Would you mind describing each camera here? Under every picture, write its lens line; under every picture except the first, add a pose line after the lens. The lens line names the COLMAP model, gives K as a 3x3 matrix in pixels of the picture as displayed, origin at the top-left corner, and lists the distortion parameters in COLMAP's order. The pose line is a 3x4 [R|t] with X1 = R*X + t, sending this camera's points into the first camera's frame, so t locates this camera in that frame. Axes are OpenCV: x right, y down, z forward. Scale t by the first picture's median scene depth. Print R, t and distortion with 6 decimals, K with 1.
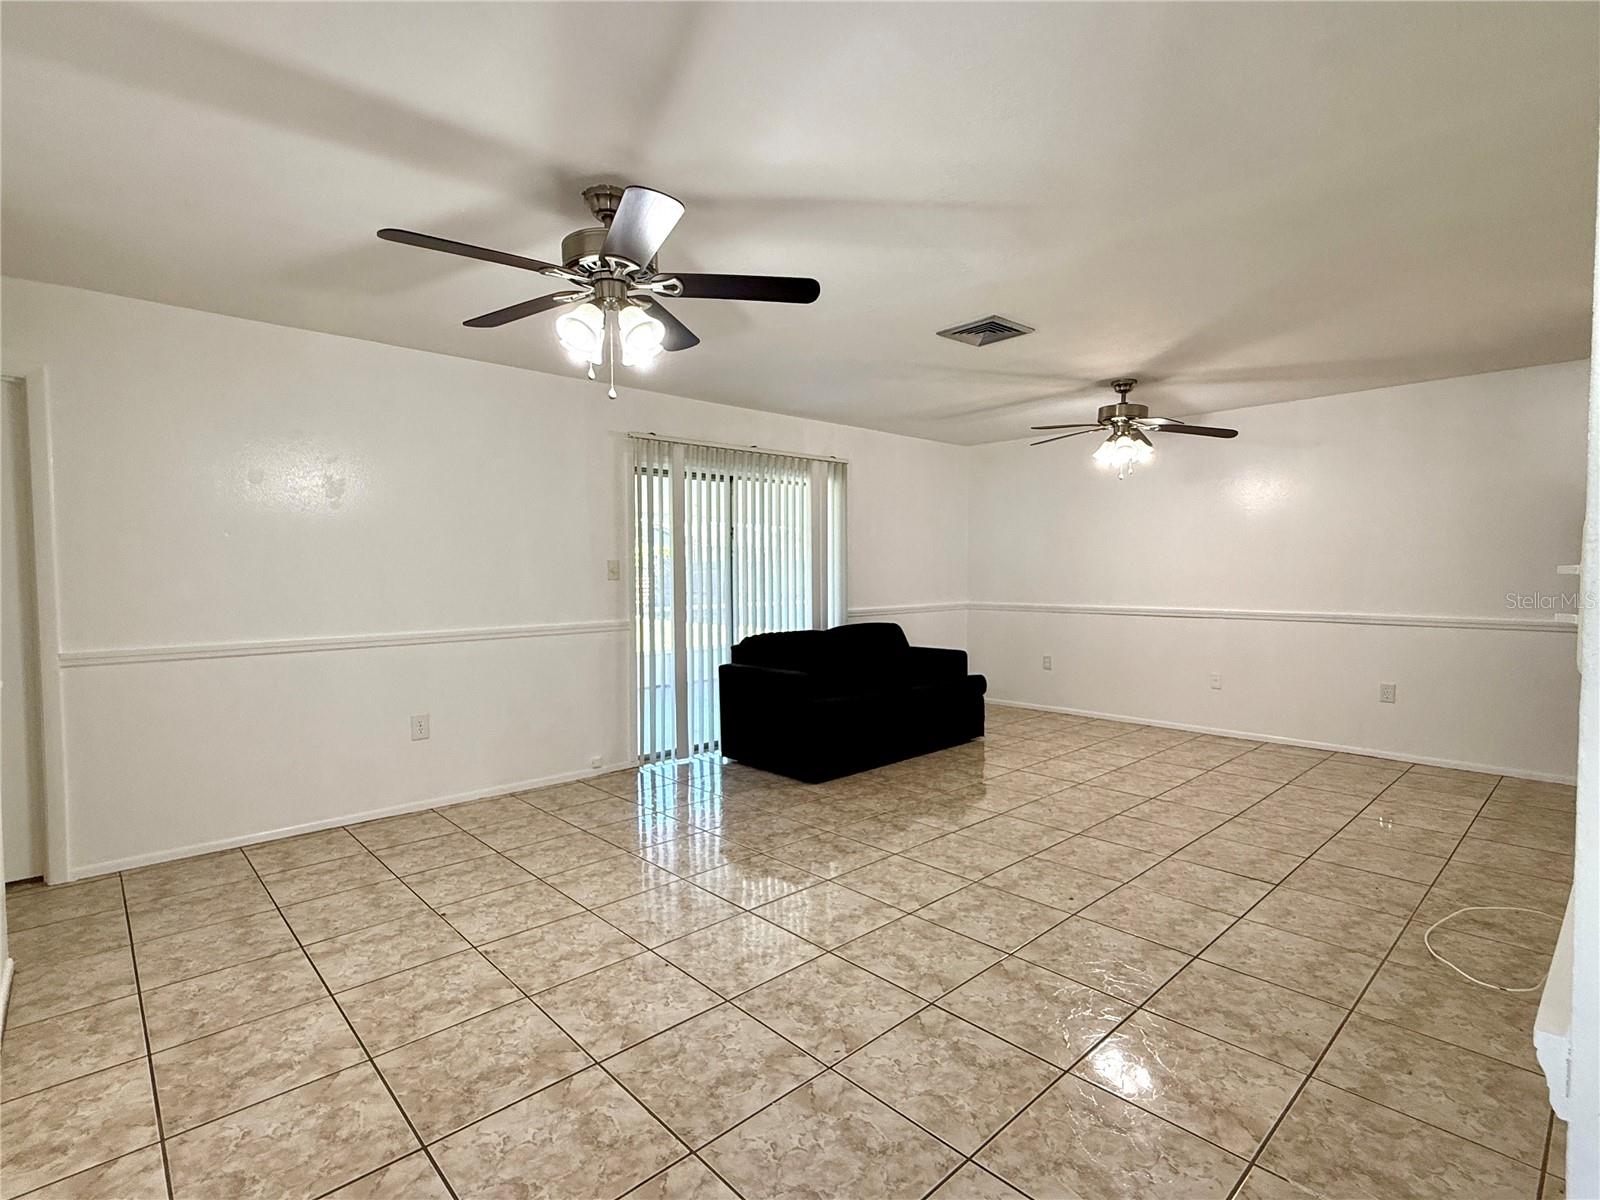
lens RADIAL K [[797.9, 0, 800.0], [0, 797.9, 600.0], [0, 0, 1]] dist [0.002448, 0.000198]
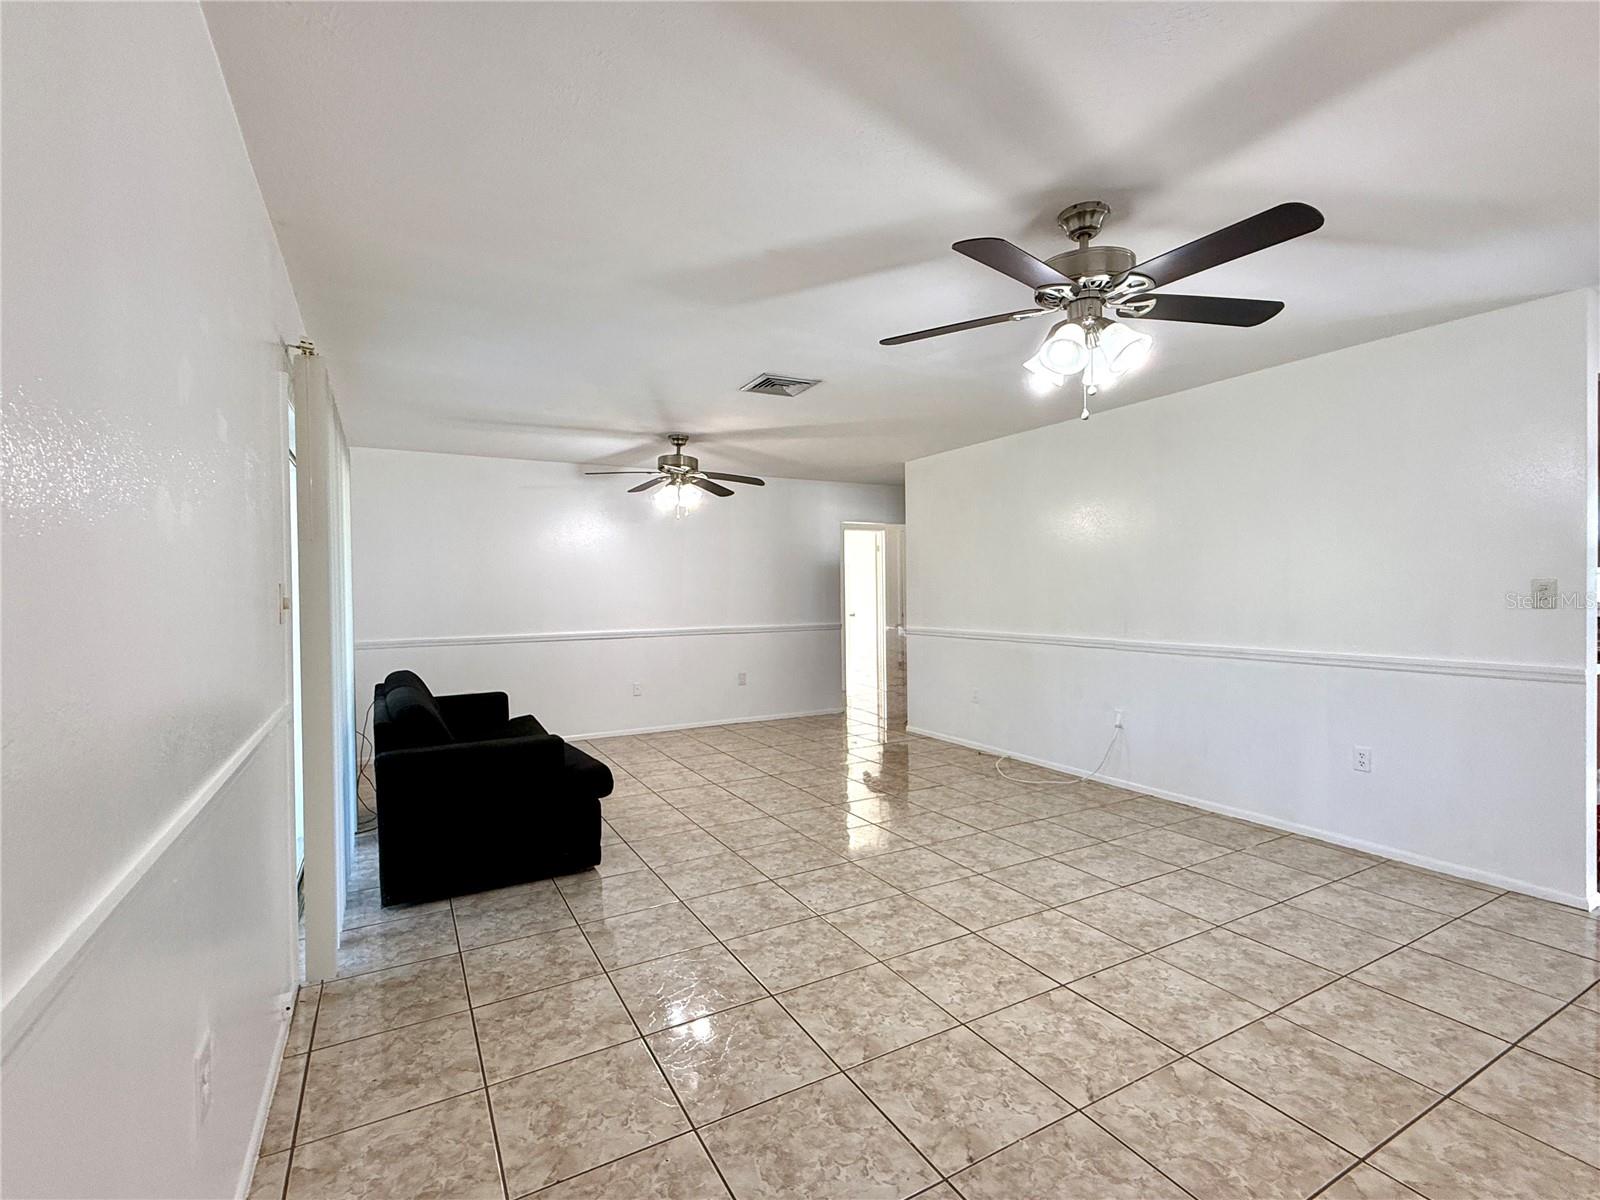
lens RADIAL K [[748.2, 0, 798.6], [0, 748.2, 601.9], [0, 0, 1]] dist [0.000664, 0.000124]
pose [[0.230907, -0.013670, 0.972880, -1.209263], [0.049360, 0.998778, 0.002319, -0.049511], [-0.971723, 0.047486, 0.231299, 1.141415]]
